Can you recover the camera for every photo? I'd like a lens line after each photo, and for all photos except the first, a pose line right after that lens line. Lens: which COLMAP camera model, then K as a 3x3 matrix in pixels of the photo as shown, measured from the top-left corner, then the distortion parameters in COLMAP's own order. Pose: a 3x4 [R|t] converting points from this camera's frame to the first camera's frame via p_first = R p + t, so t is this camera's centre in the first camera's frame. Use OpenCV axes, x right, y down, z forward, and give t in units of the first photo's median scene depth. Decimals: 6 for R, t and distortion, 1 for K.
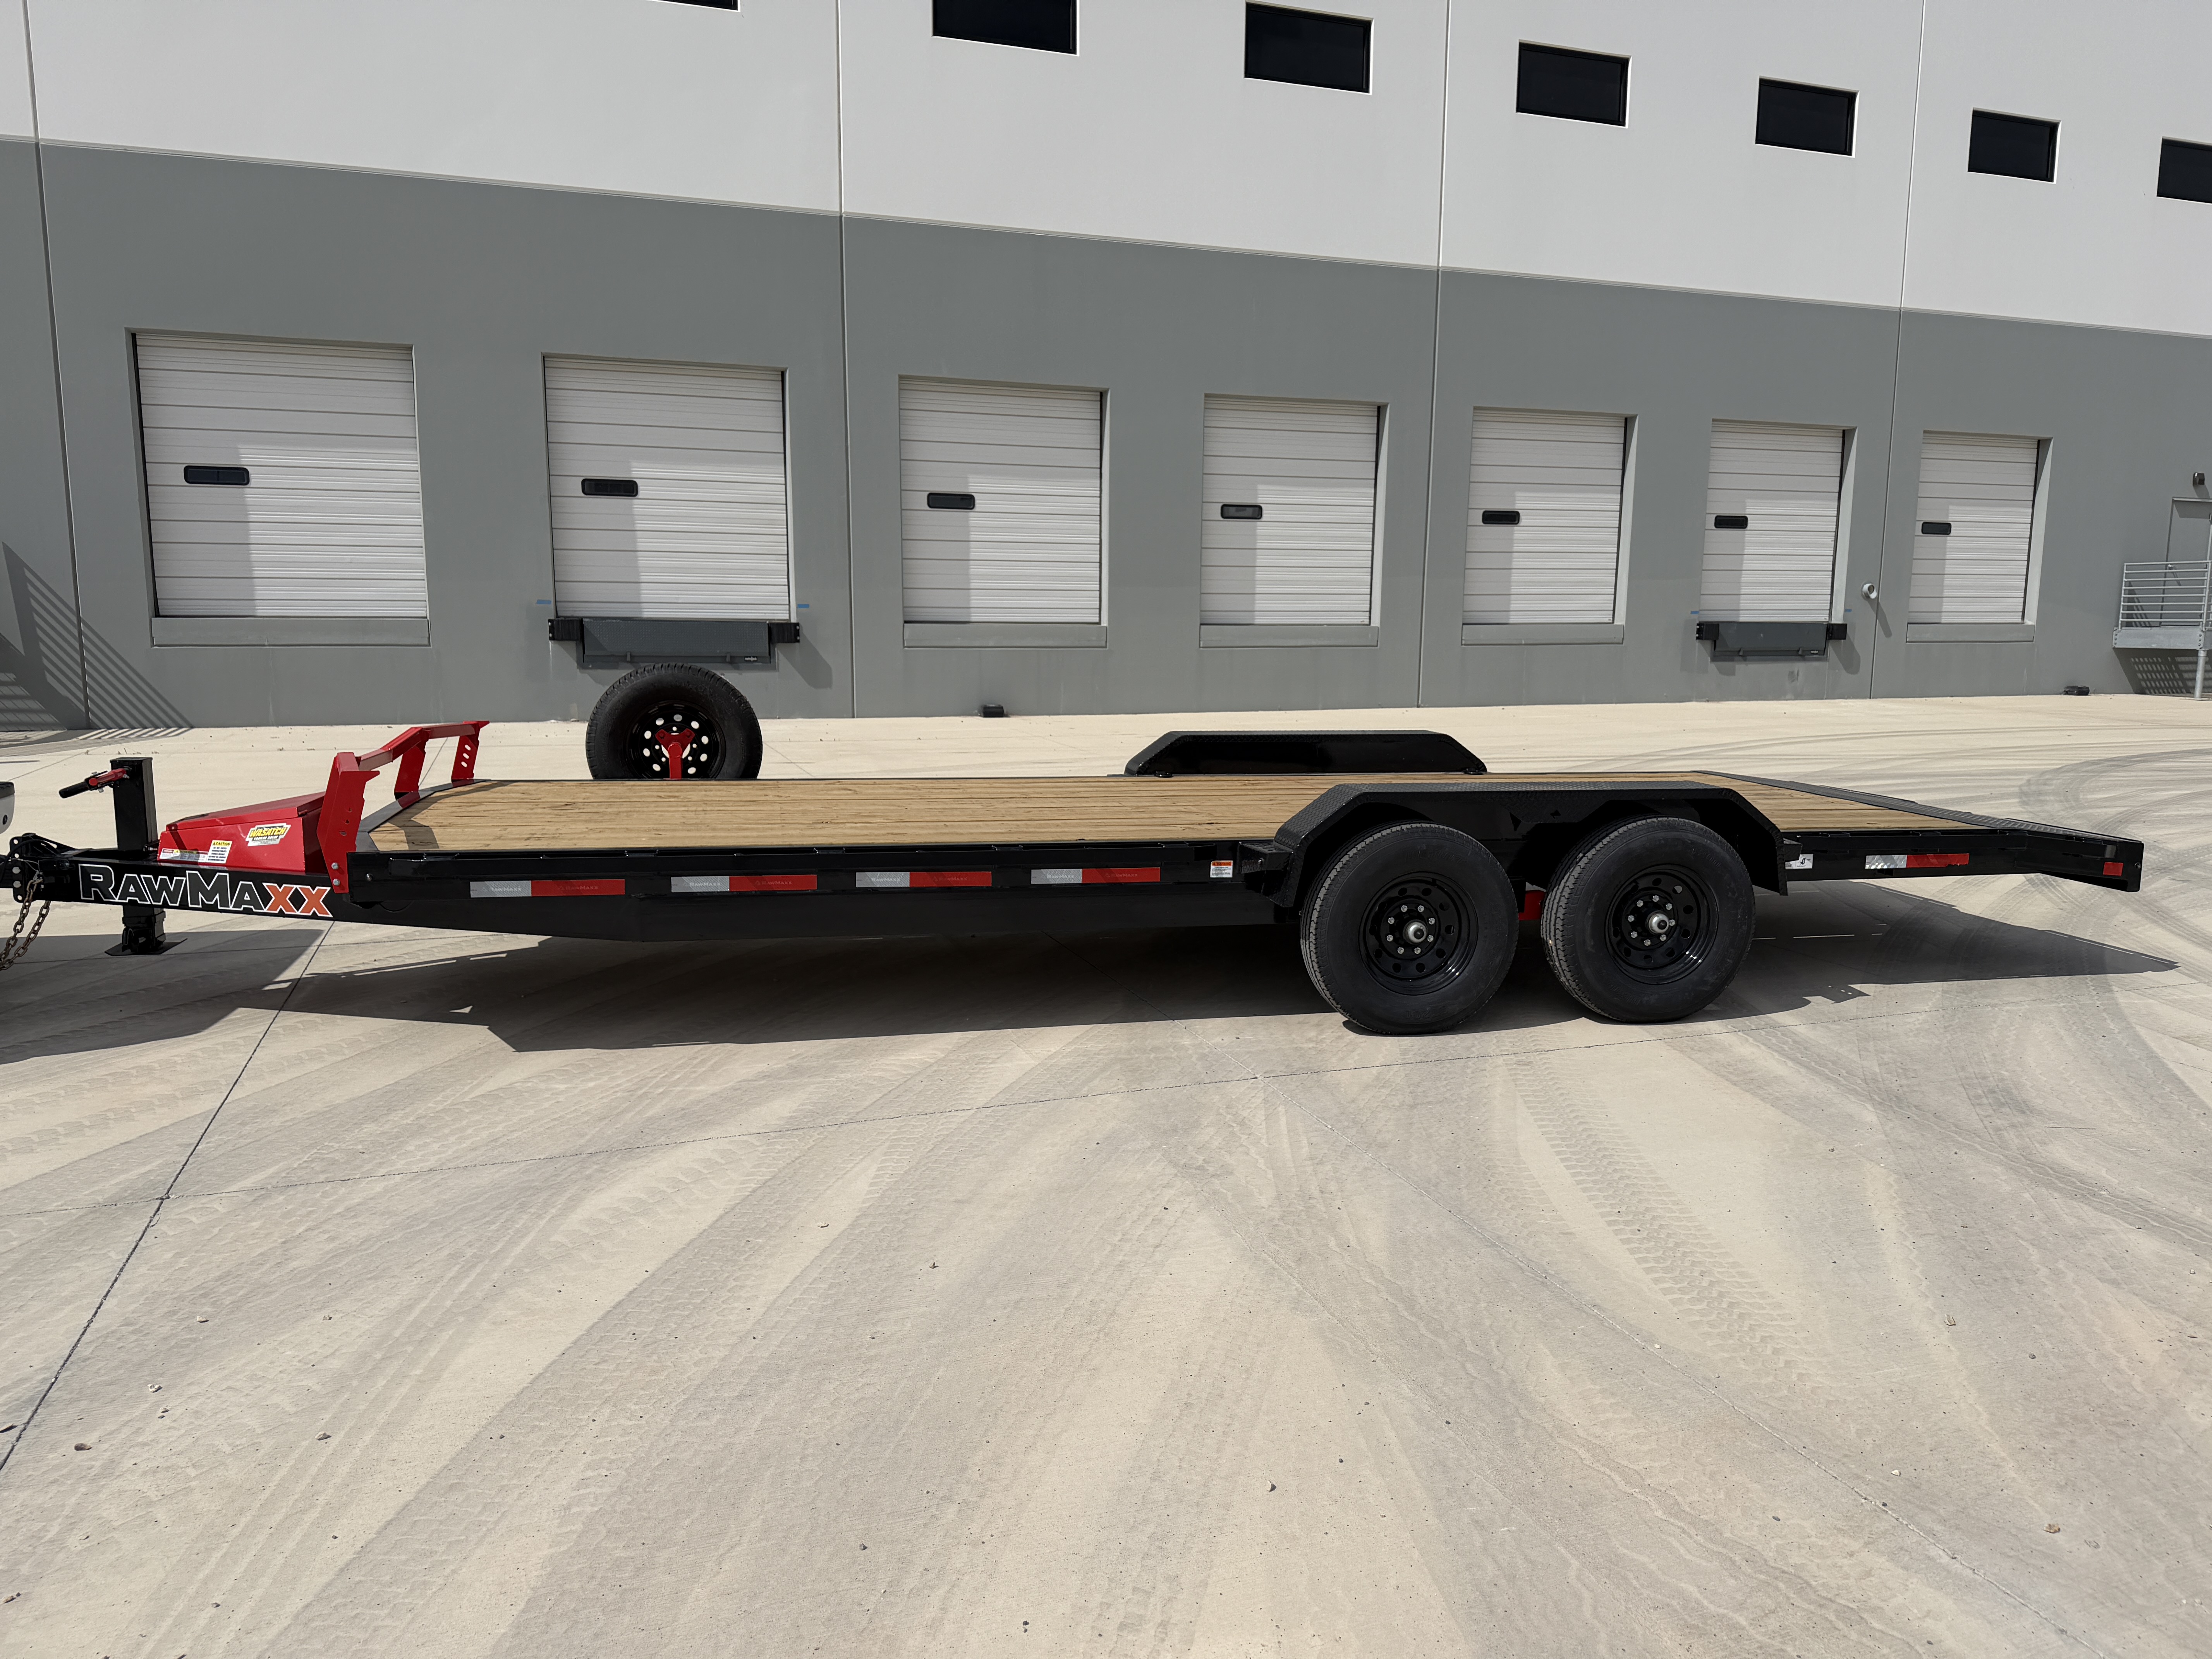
lens RADIAL K [[1538.8, 0, 1106.0], [0, 1538.8, 829.5], [0, 0, 1]] dist [0.114616, -0.159632]
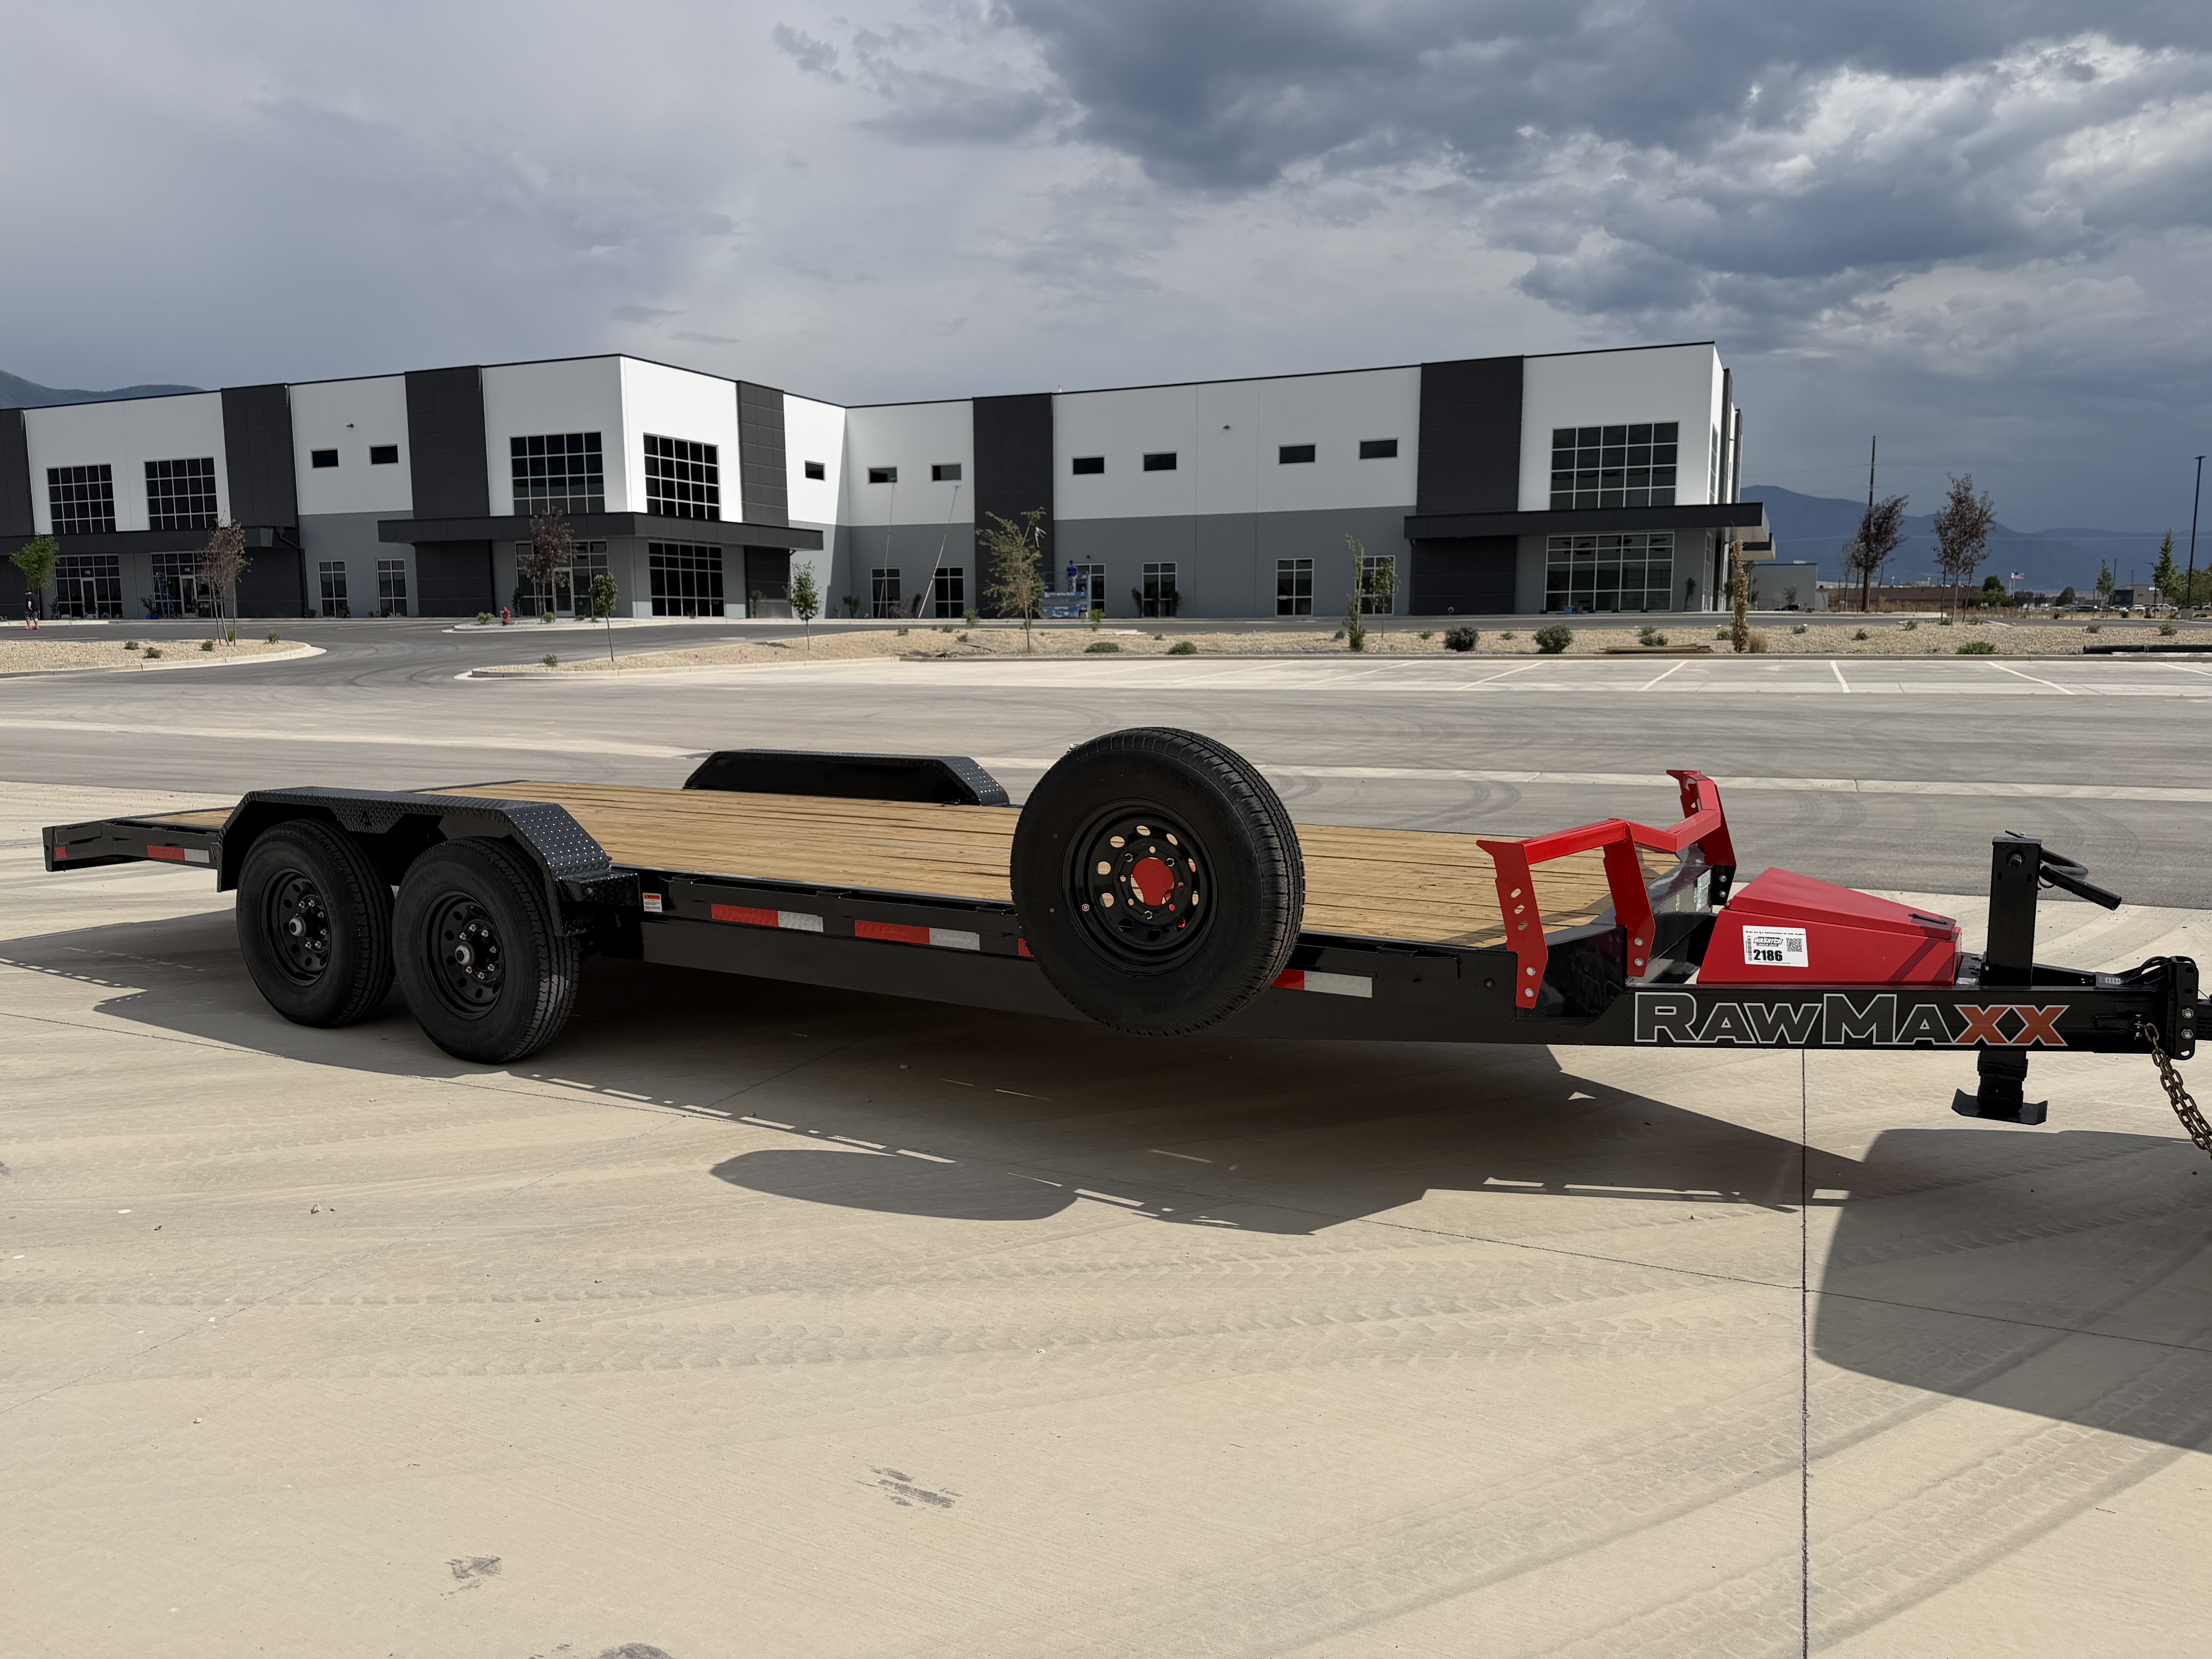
lens RADIAL K [[1538.8, 0, 1106.0], [0, 1538.8, 829.5], [0, 0, 1]] dist [0.114616, -0.159632]
pose [[-0.725533, -0.095043, 0.681593, -0.626762], [0.096125, 0.966713, 0.237122, -0.198816], [-0.681442, 0.237558, -0.692245, 1.376252]]
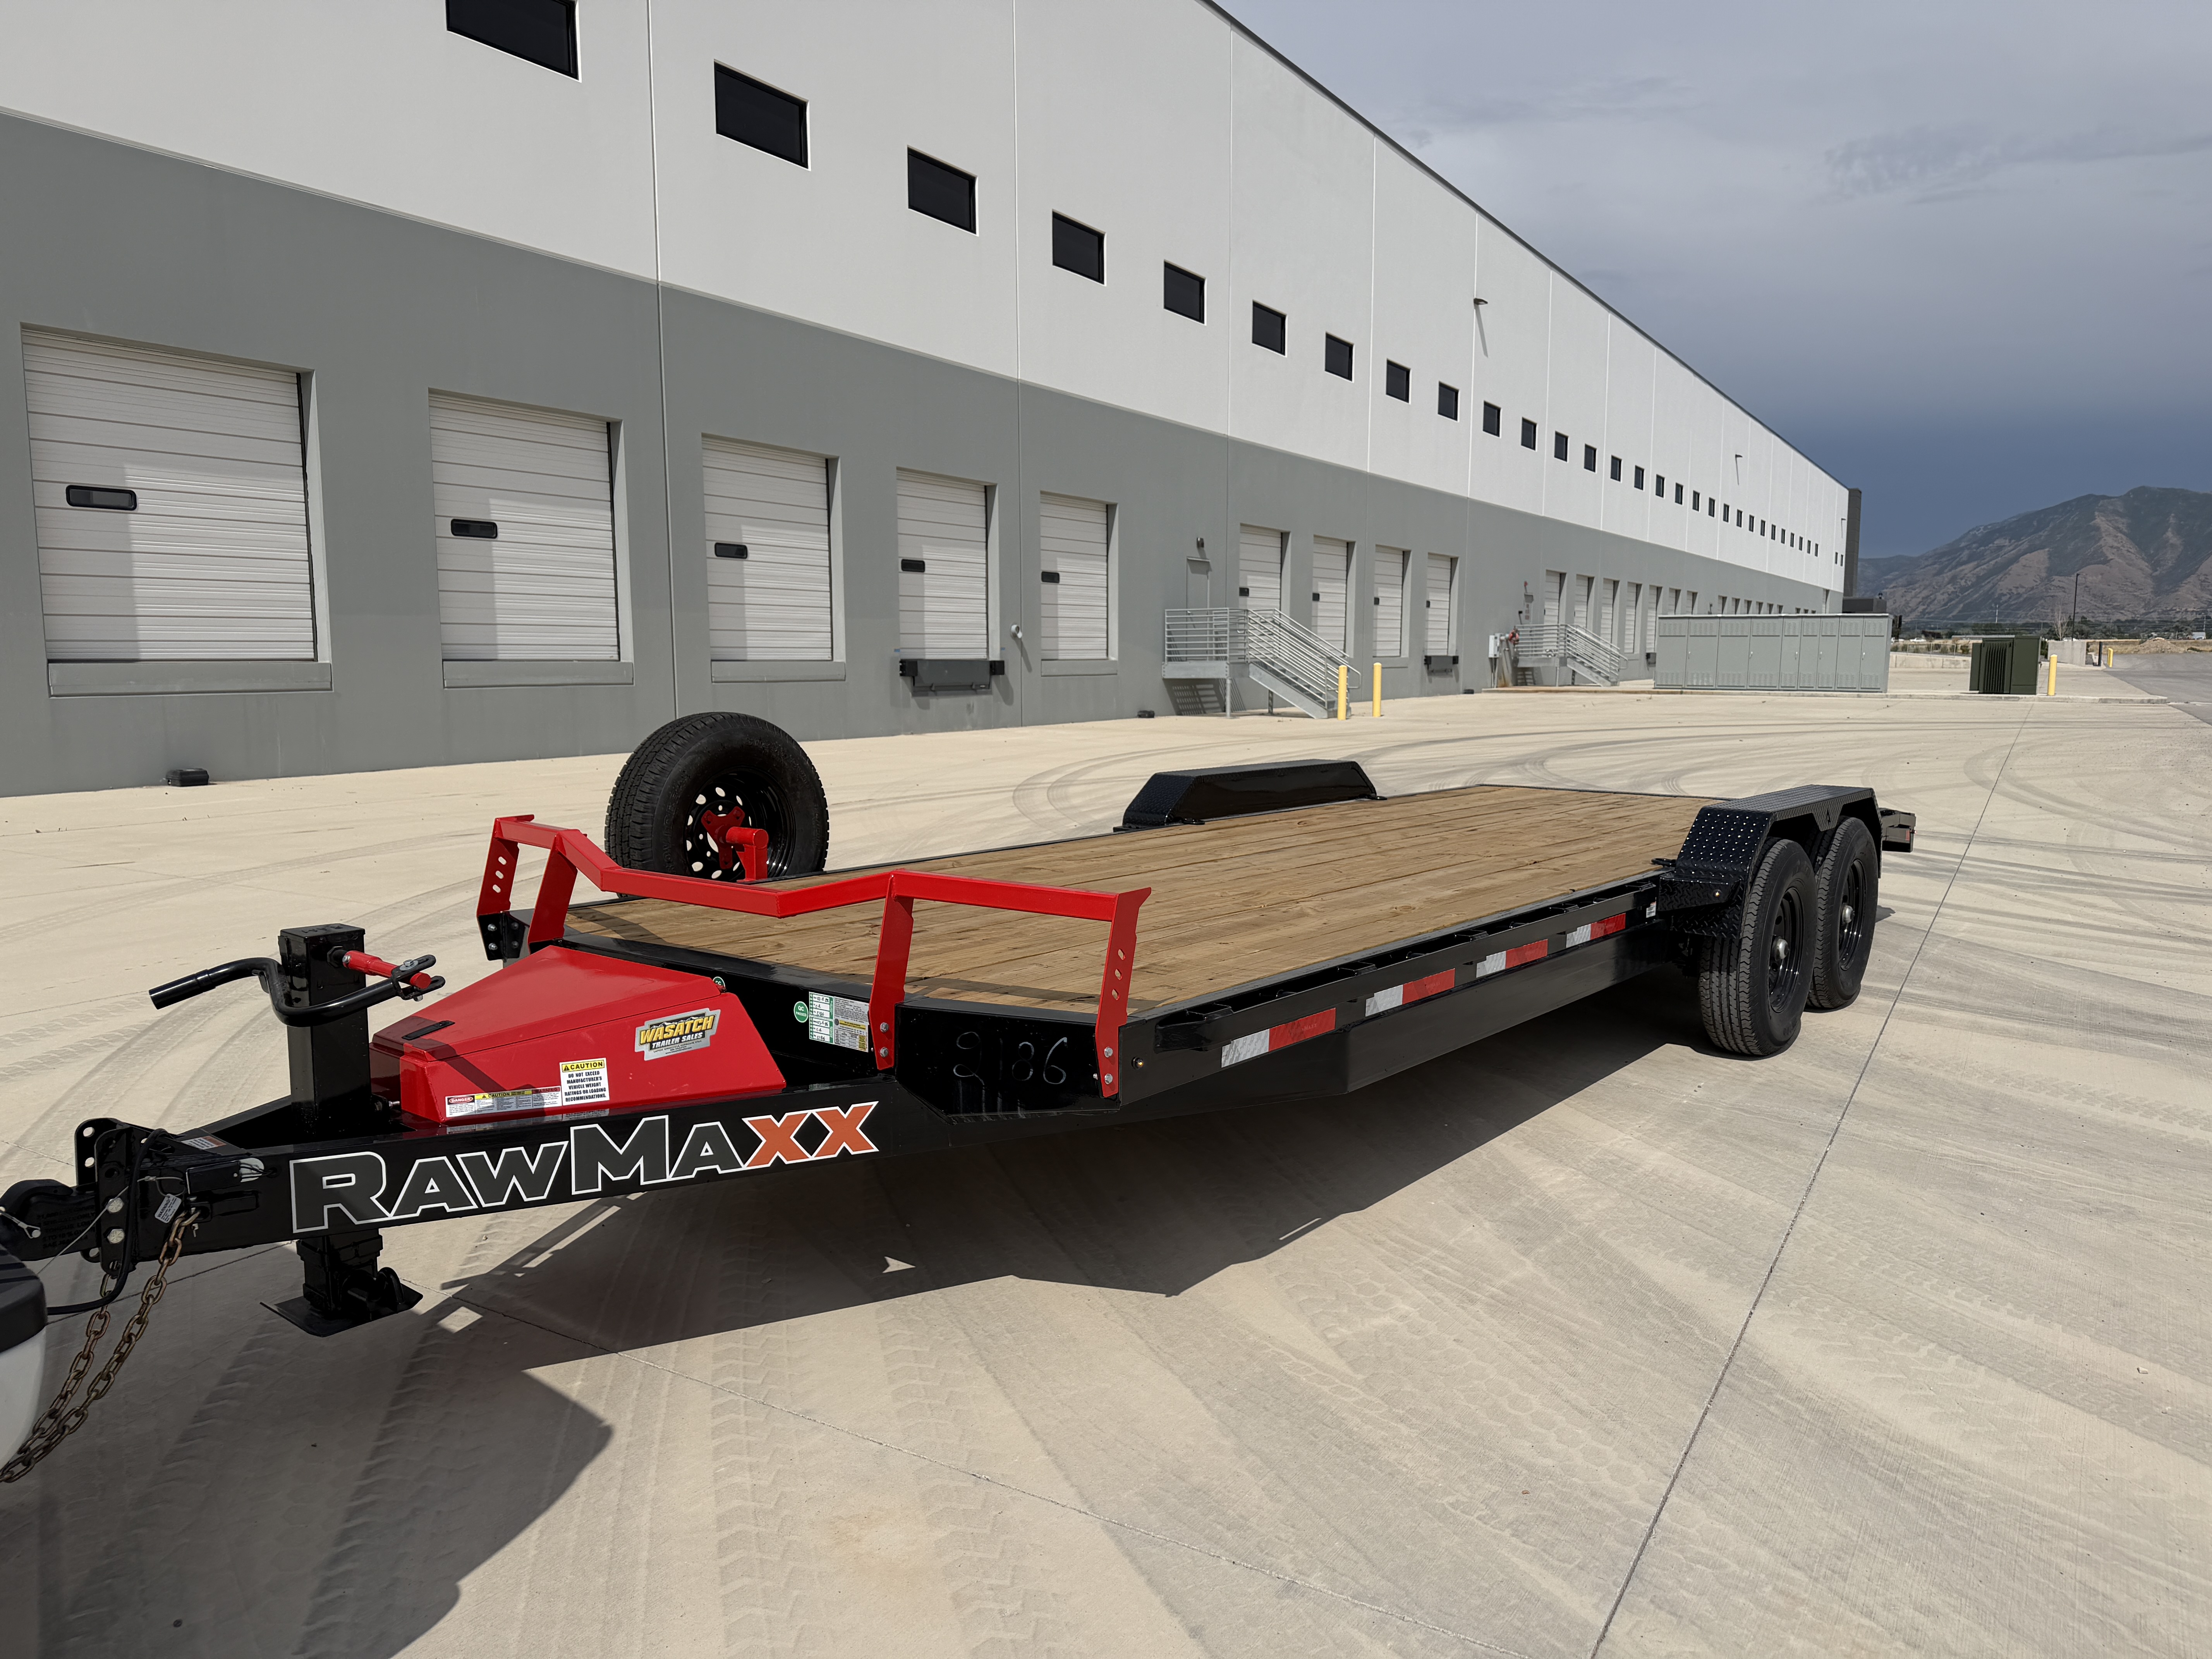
lens RADIAL K [[1538.8, 0, 1106.0], [0, 1538.8, 829.5], [0, 0, 1]] dist [0.114616, -0.159632]
pose [[0.774472, -0.078068, 0.627772, -0.576743], [0.094131, 0.995530, 0.007674, -0.044695], [-0.625565, 0.053149, 0.778359, 0.360834]]
